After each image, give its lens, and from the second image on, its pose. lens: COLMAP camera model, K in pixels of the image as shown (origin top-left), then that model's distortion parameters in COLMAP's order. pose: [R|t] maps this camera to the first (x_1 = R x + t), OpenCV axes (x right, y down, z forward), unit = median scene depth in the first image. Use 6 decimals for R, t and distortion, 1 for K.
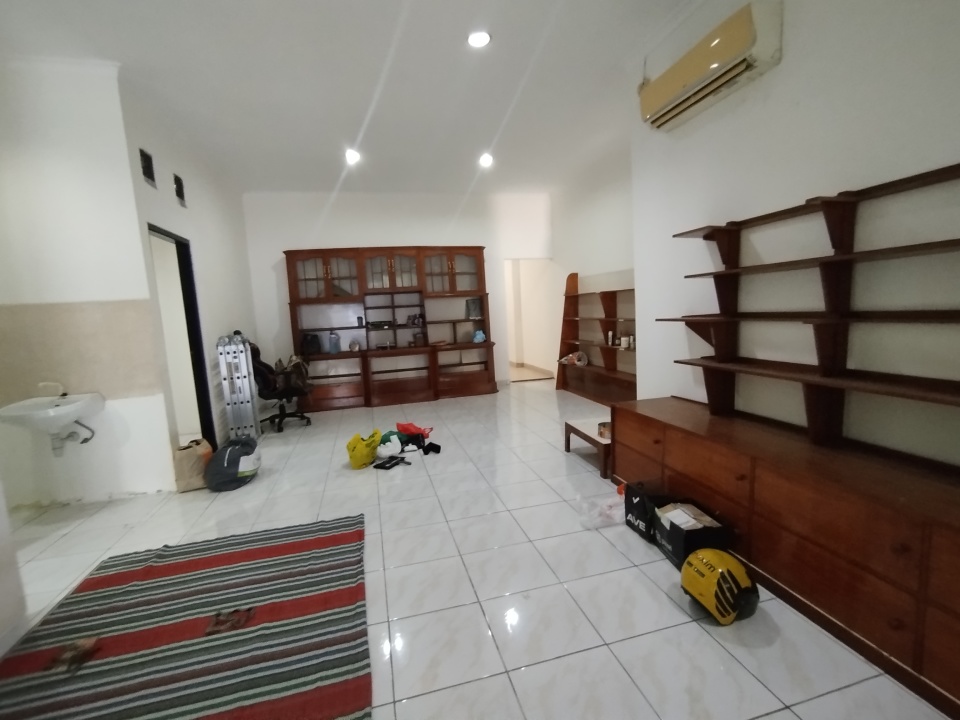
lens RADIAL K [[432.0, 0, 480.0], [0, 432.0, 360.0], [0, 0, 1]] dist [-0.021562, 0.016716]
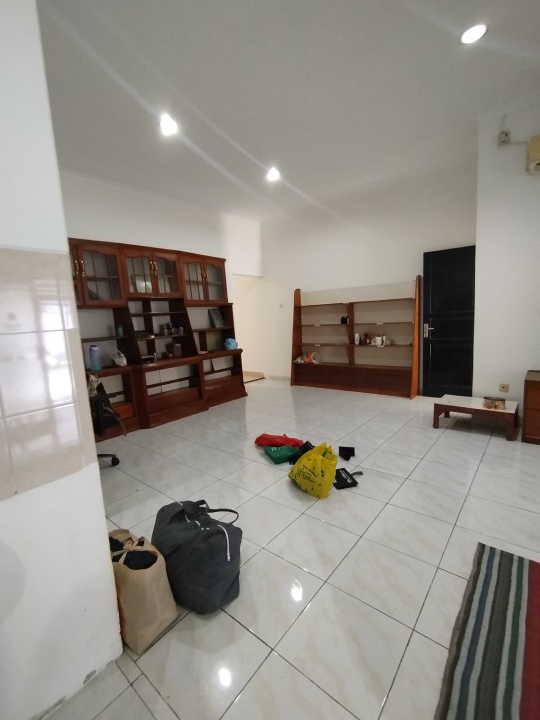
lens RADIAL K [[324.0, 0, 268.9], [0, 324.0, 360.8], [0, 0, 1]] dist [-0.021562, 0.016716]
pose [[0.814665, -0.069209, 0.575787, -0.394114], [0.079495, 0.996808, 0.007341, -0.011614], [-0.574457, 0.039791, 0.817567, 0.300674]]
